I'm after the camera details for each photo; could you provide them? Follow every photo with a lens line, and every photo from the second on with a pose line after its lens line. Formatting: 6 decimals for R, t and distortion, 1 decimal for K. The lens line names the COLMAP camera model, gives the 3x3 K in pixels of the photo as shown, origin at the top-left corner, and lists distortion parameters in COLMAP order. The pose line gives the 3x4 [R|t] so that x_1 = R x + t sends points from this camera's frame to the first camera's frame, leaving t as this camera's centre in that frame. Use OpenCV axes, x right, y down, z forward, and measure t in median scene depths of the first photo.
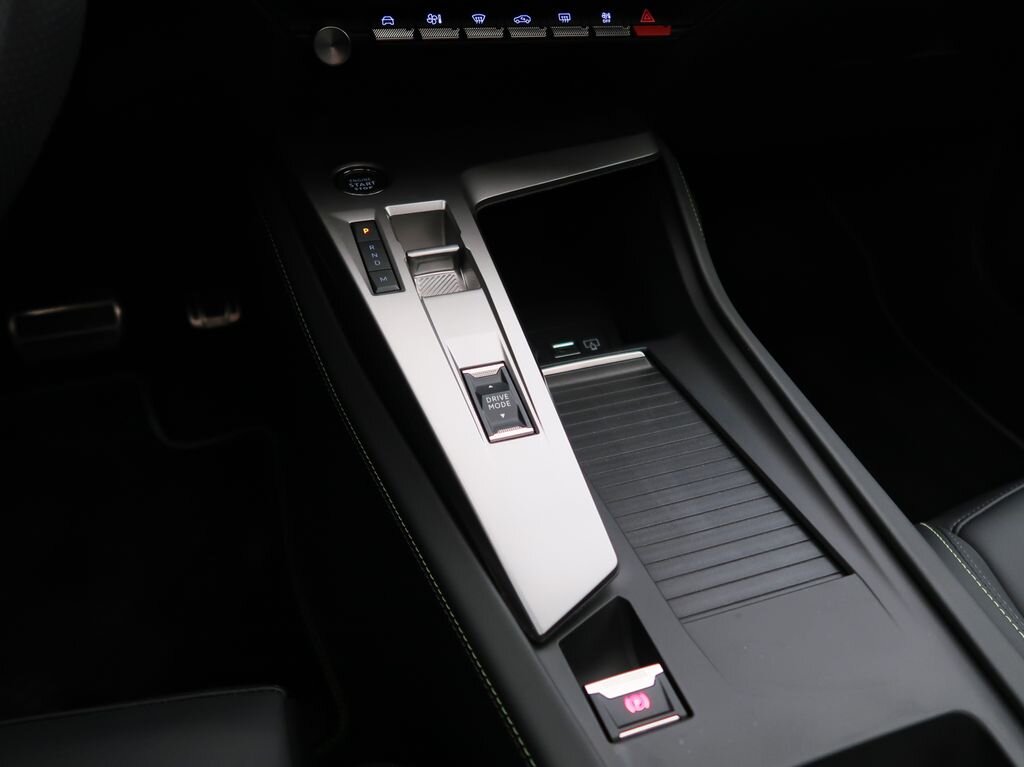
lens RADIAL K [[810.8, 0, 511.0], [0, 810.8, 375.5], [0, 0, 1]] dist [-0.023624, 0.000355]
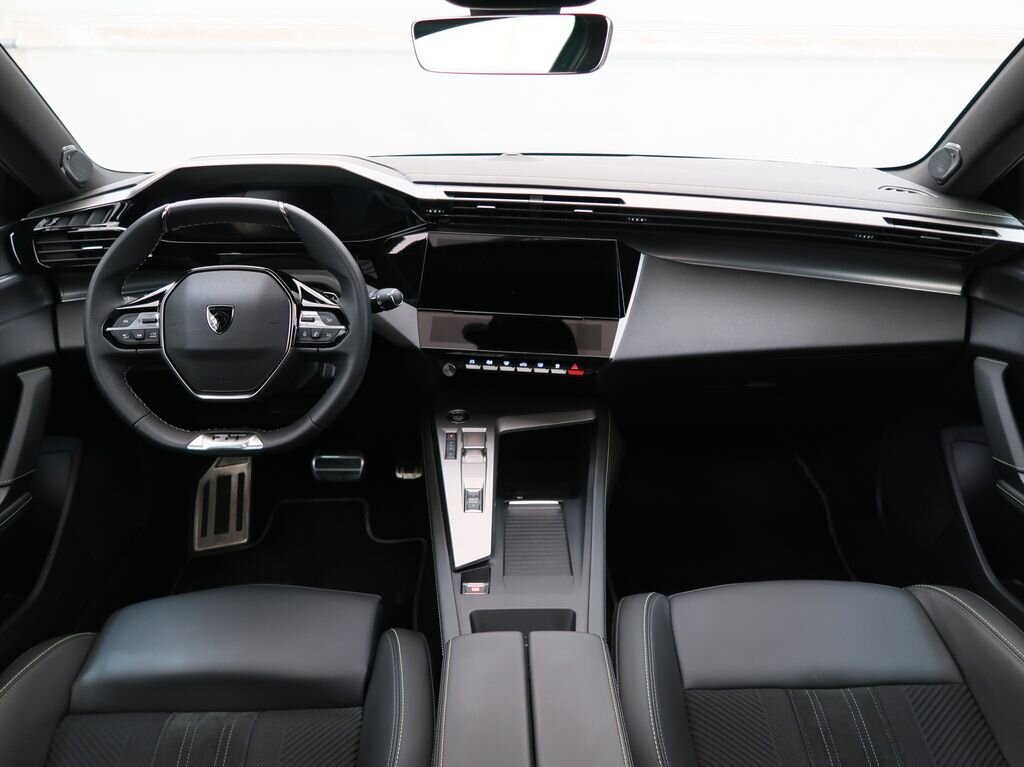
lens RADIAL K [[810.8, 0, 511.0], [0, 810.8, 375.5], [0, 0, 1]] dist [-0.023624, 0.000355]
pose [[0.948610, 0.100759, -0.299976, 0.761904], [-0.177112, 0.954623, -0.239431, 0.224825], [0.262239, 0.280256, 0.923411, -1.410967]]
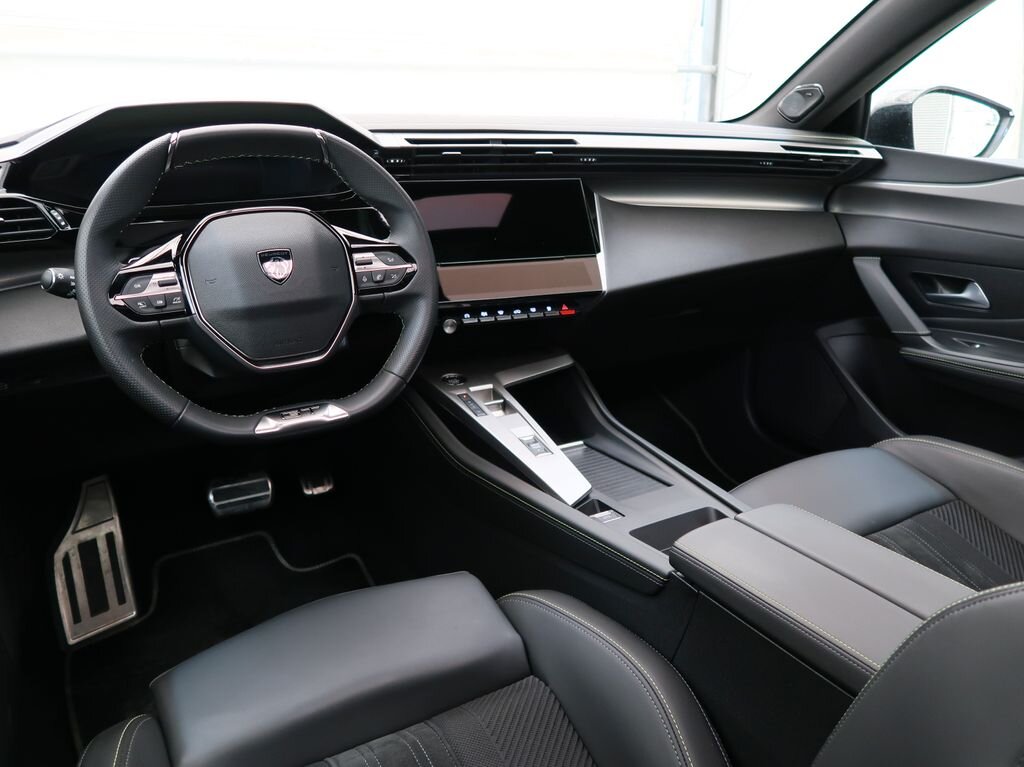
lens RADIAL K [[810.8, 0, 511.0], [0, 810.8, 375.5], [0, 0, 1]] dist [-0.023624, 0.000355]
pose [[0.985435, -0.078879, 0.150654, -0.397687], [0.123122, 0.942030, -0.312122, 0.526913], [-0.117300, 0.326125, 0.938021, -1.289825]]
